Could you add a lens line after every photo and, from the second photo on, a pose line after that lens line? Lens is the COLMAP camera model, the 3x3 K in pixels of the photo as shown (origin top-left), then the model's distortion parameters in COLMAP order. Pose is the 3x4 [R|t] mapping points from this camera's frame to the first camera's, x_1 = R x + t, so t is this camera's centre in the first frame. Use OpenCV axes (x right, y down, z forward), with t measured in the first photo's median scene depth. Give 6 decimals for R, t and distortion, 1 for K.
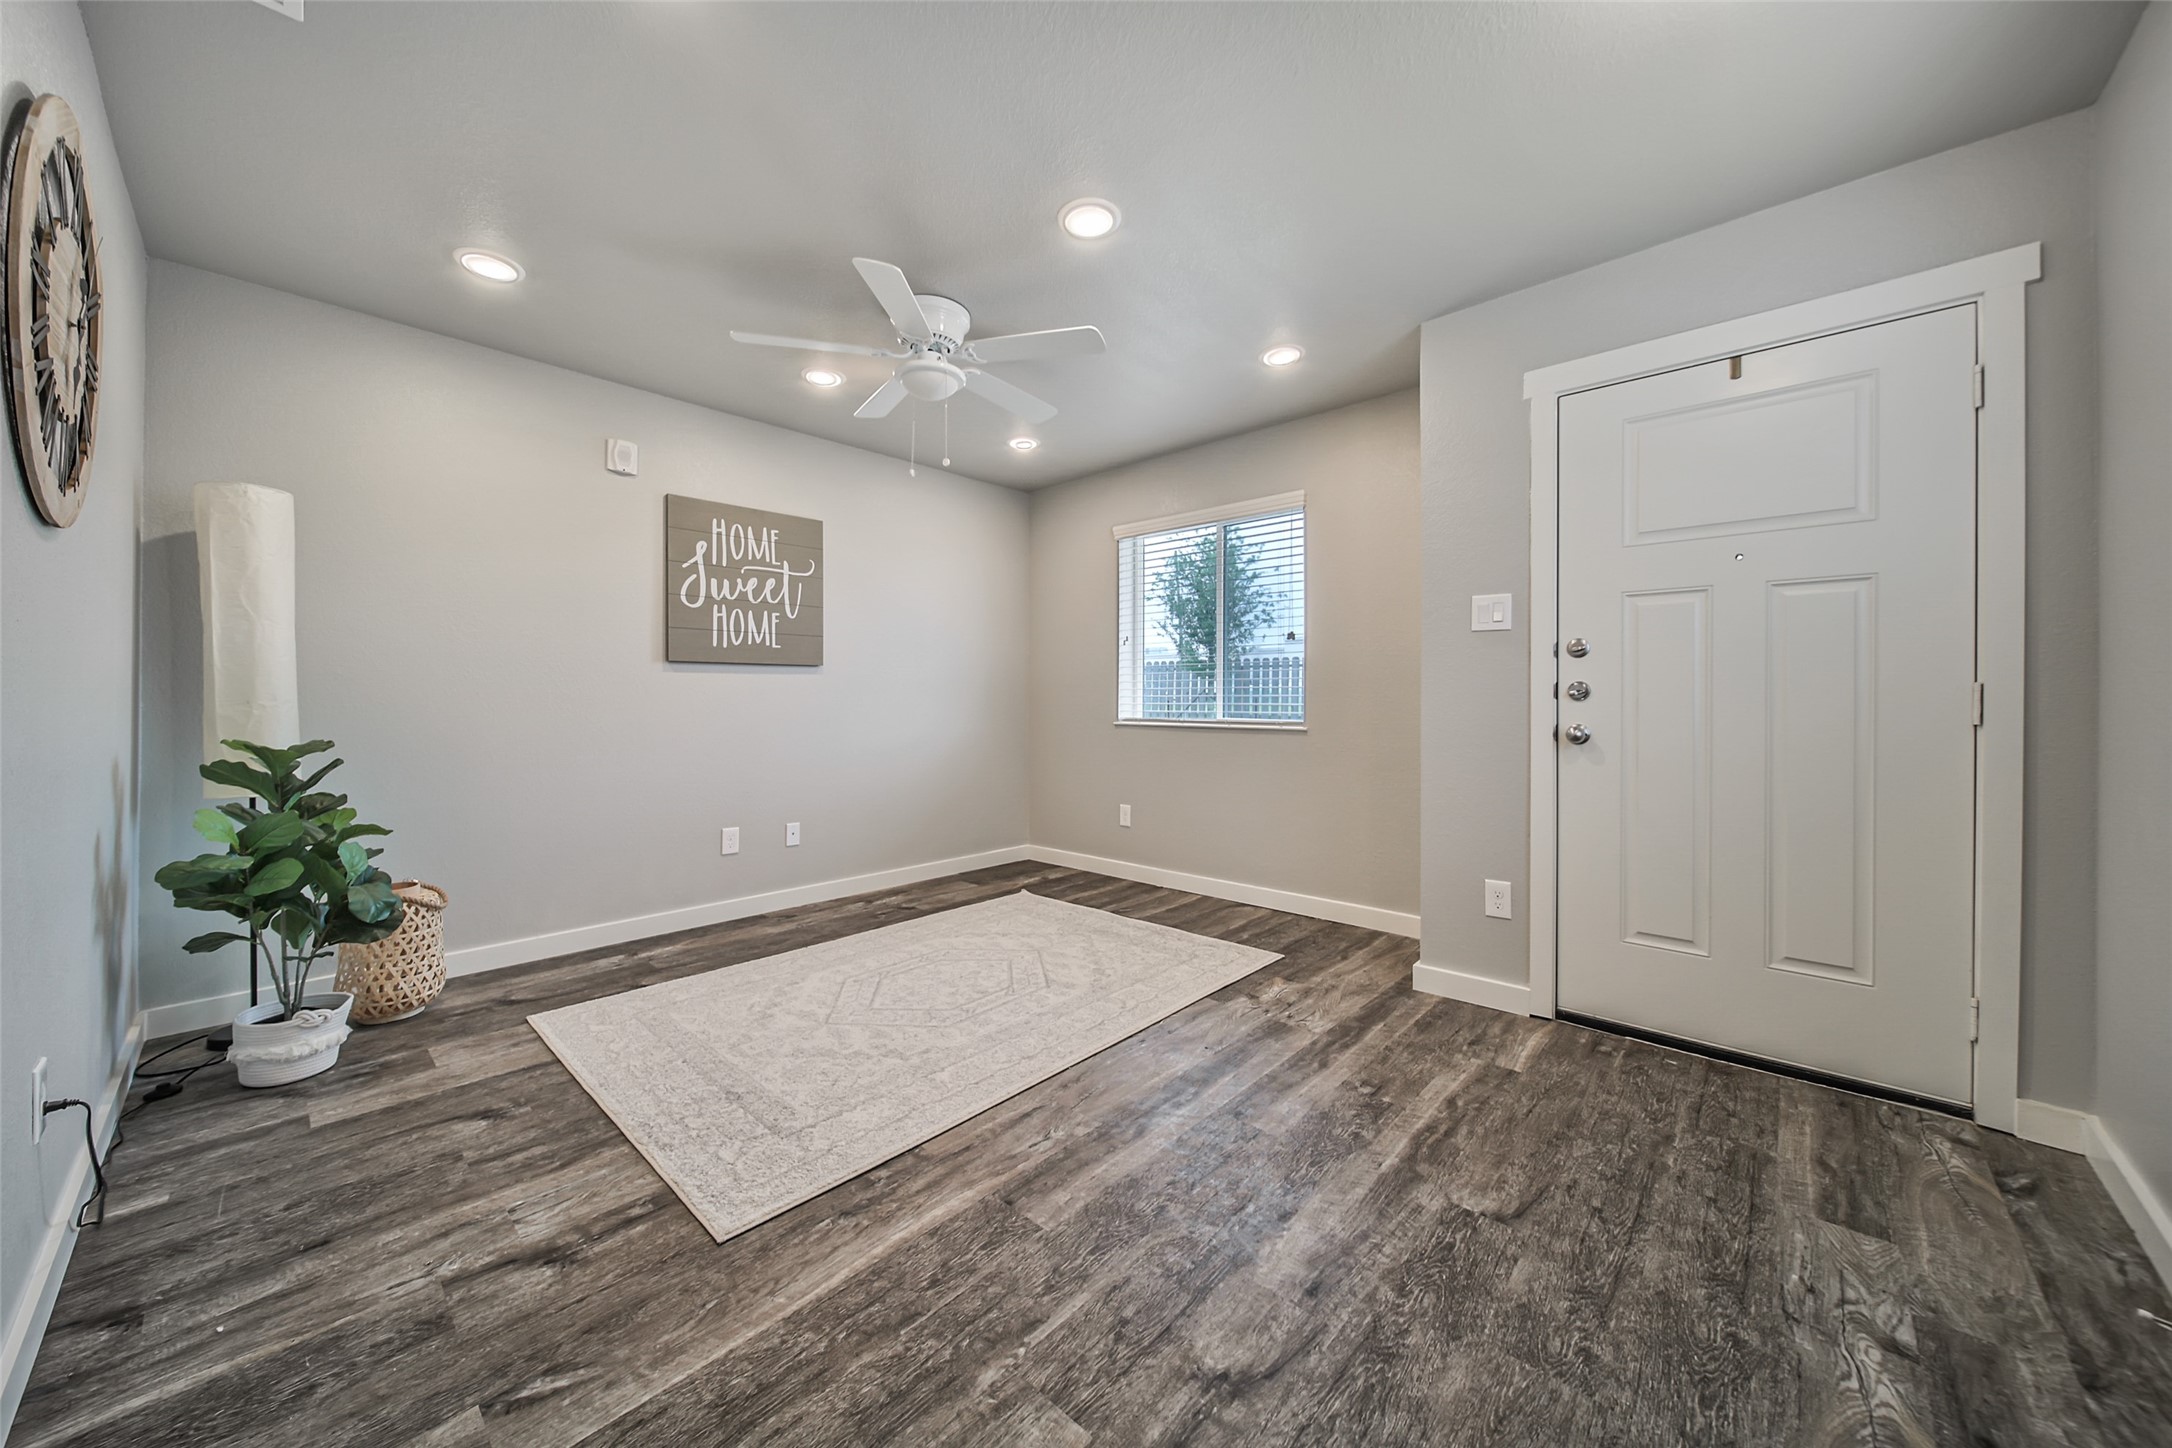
lens RADIAL K [[753.8, 0, 1067.5], [0, 753.8, 699.4], [0, 0, 1]] dist [-0.001004, -0.000261]
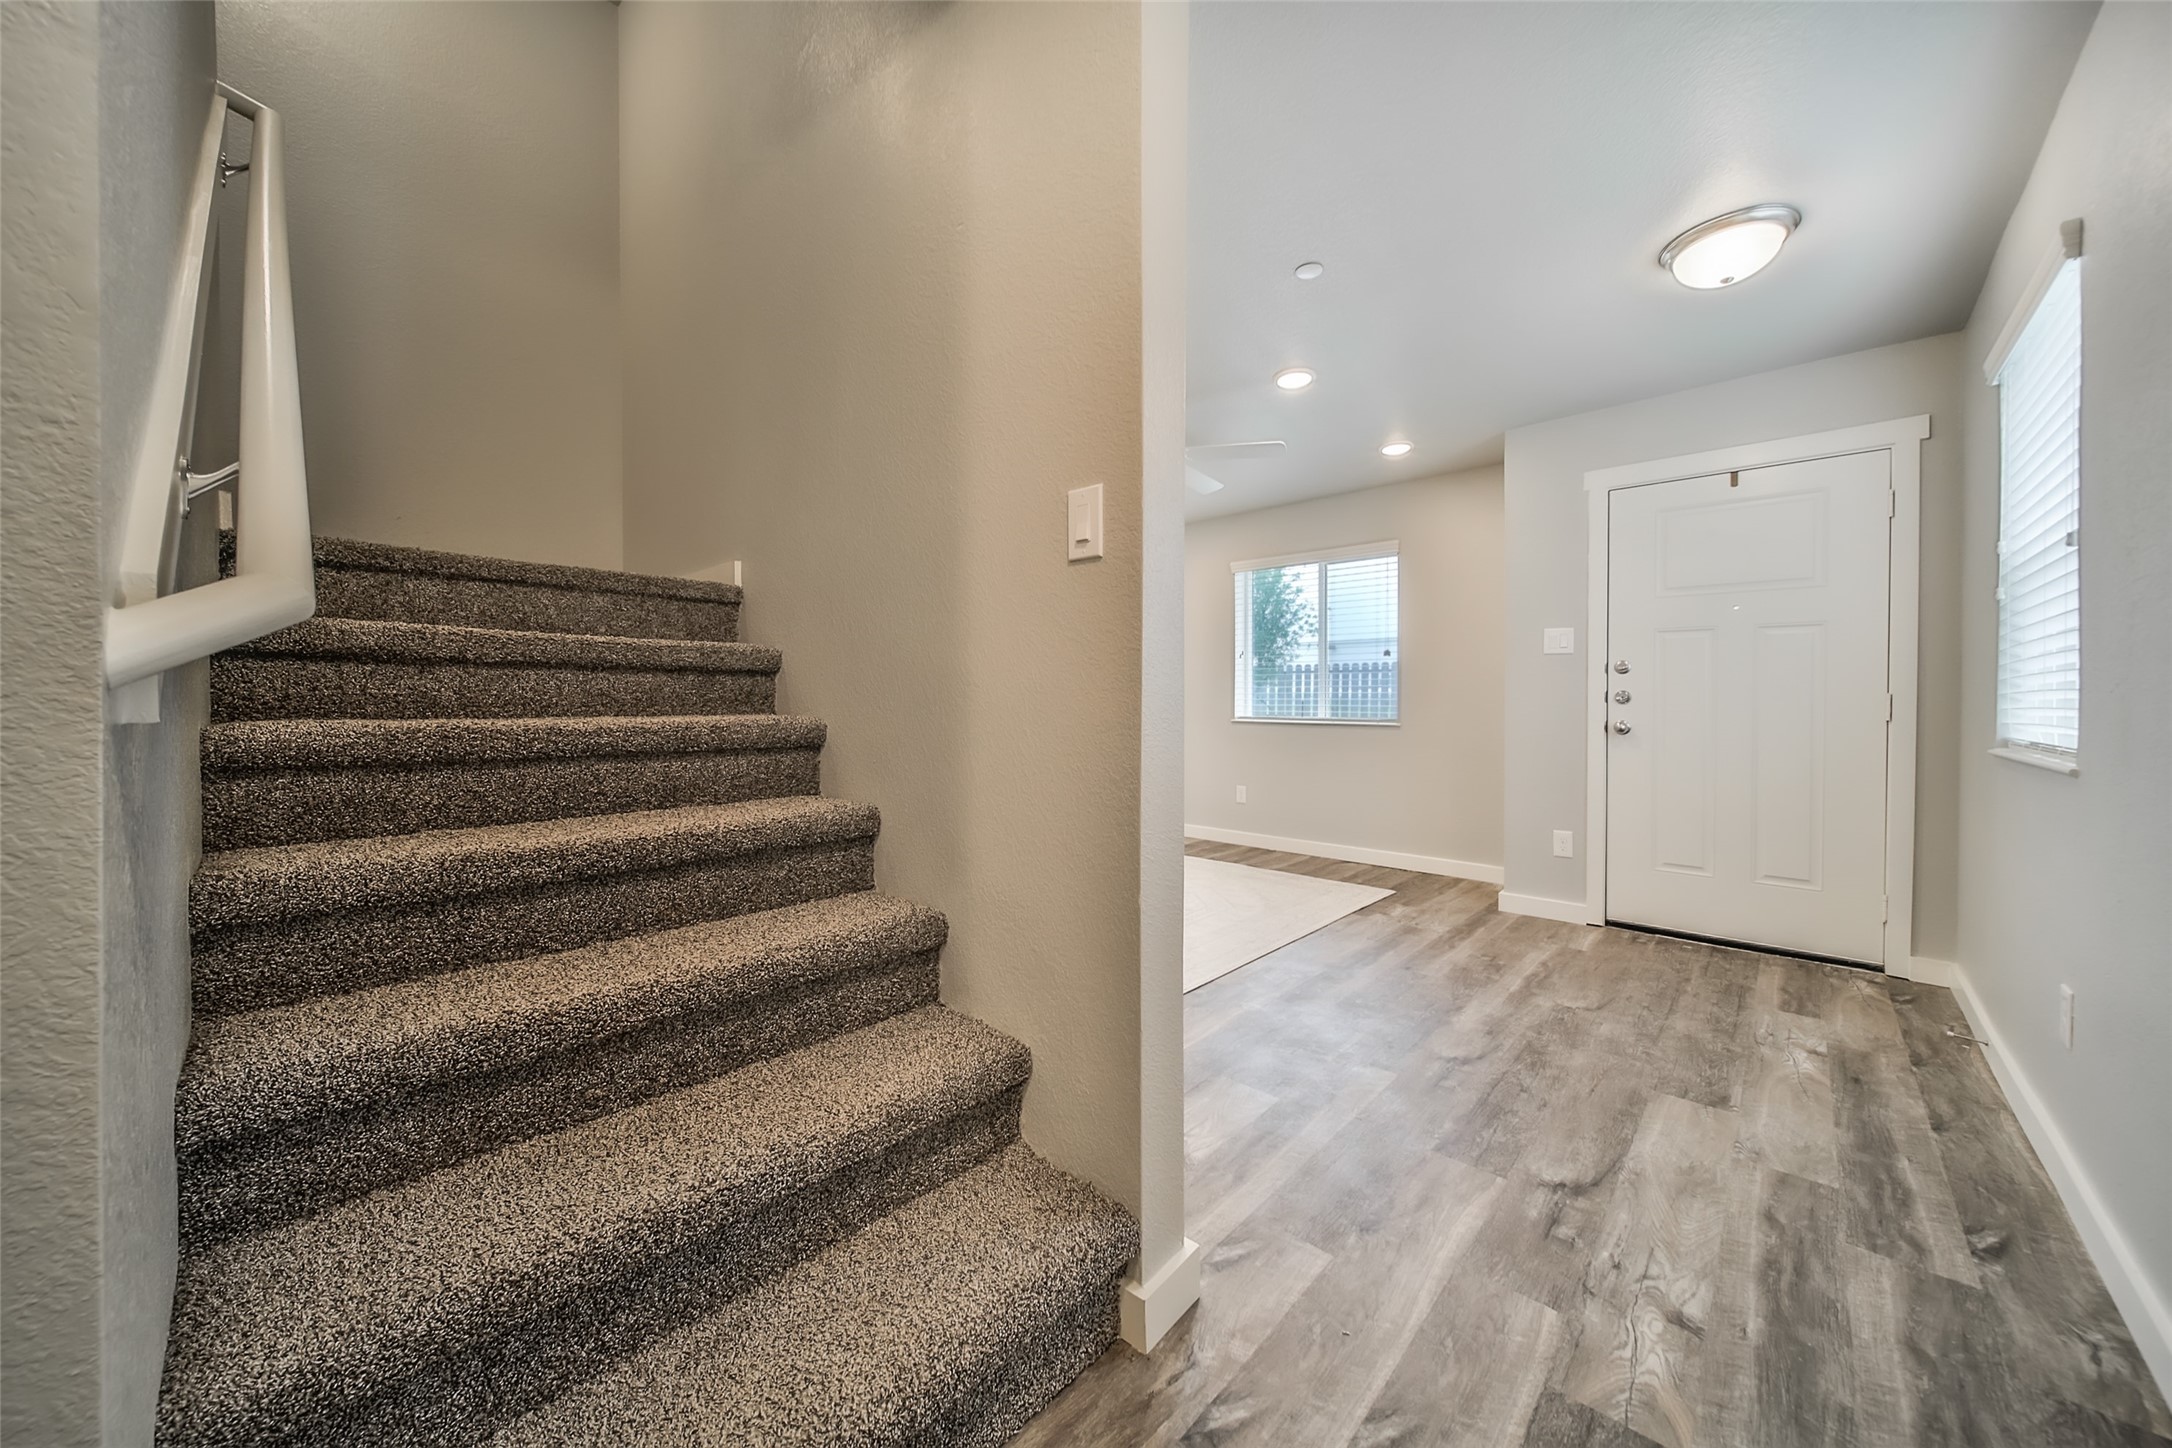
lens RADIAL K [[736.9, 0, 1071.0], [0, 736.9, 702.7], [0, 0, 1]] dist [0.000540, -0.000183]
pose [[0.999929, 0.004150, -0.011142, -0.351216], [-0.004123, 0.999989, 0.002400, 0.000147], [0.011152, -0.002354, 0.999935, -0.409404]]
